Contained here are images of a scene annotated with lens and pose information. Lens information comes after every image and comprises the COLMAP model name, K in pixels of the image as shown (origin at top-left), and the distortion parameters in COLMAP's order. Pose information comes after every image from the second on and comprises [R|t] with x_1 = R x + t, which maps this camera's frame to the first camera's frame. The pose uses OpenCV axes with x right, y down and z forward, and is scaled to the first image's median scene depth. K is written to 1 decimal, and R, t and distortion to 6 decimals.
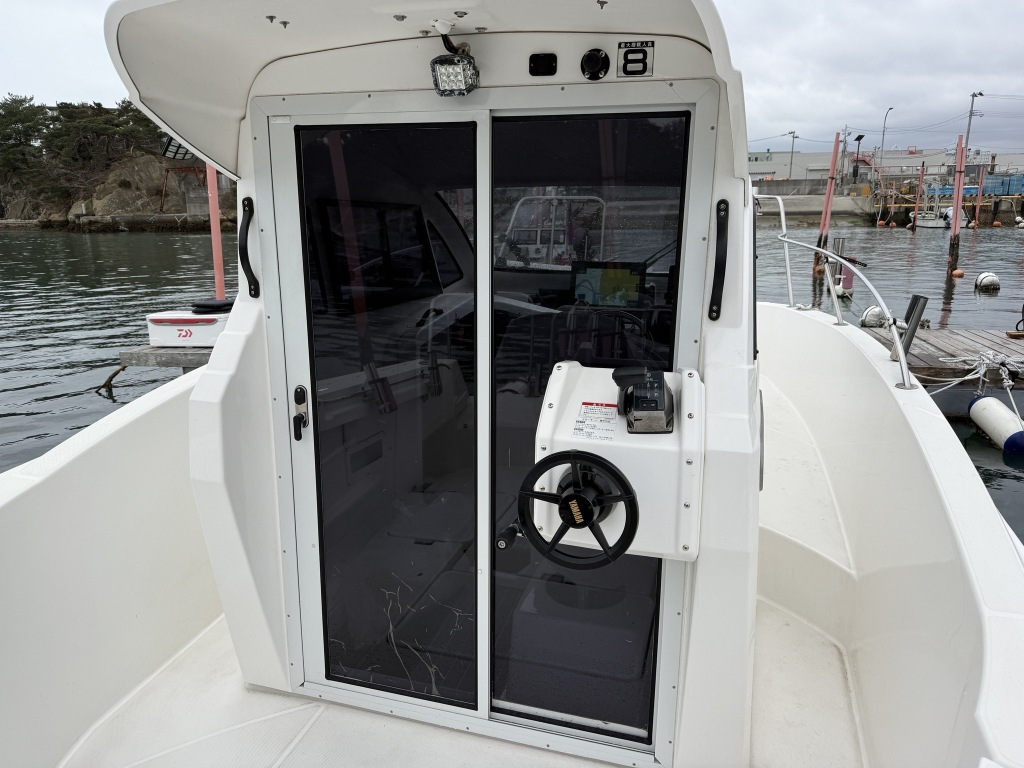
lens RADIAL K [[728.4, 0, 512.1], [0, 728.4, 385.3], [0, 0, 1]] dist [-0.002435, -0.001945]
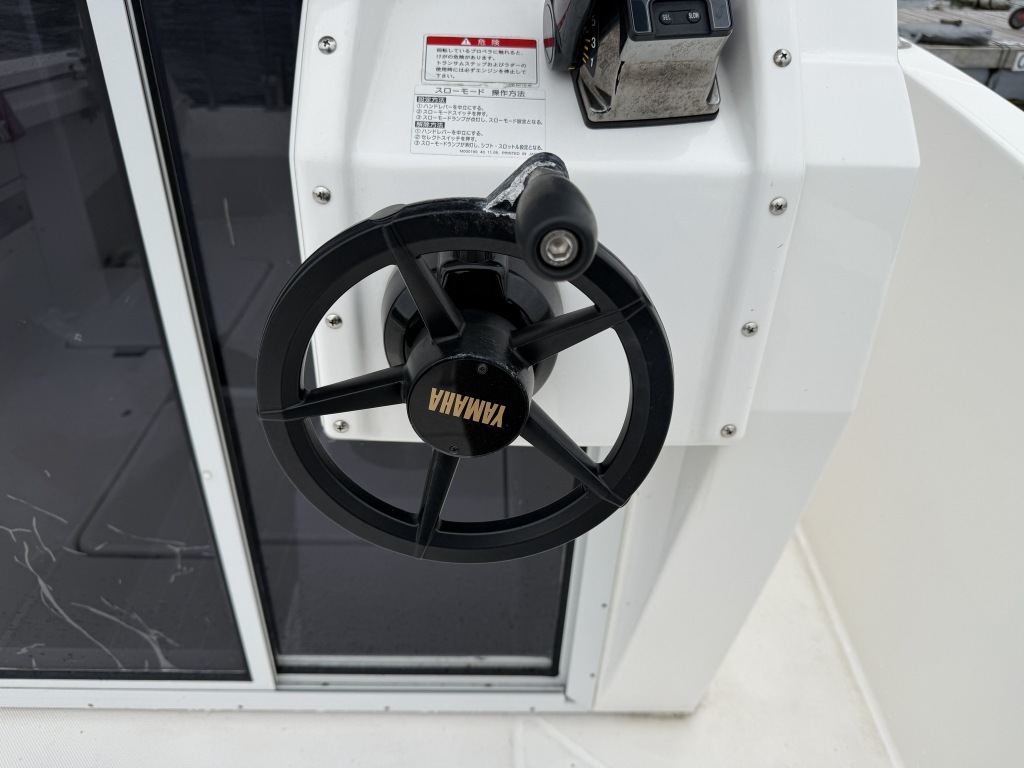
lens RADIAL K [[728.4, 0, 506.5], [0, 728.4, 382.3], [0, 0, 1]] dist [-0.002435, -0.001945]
pose [[0.948729, -0.147664, 0.279480, 0.019164], [0.039876, 0.933023, 0.357600, 0.052076], [-0.313566, -0.328121, 0.891074, 0.662742]]
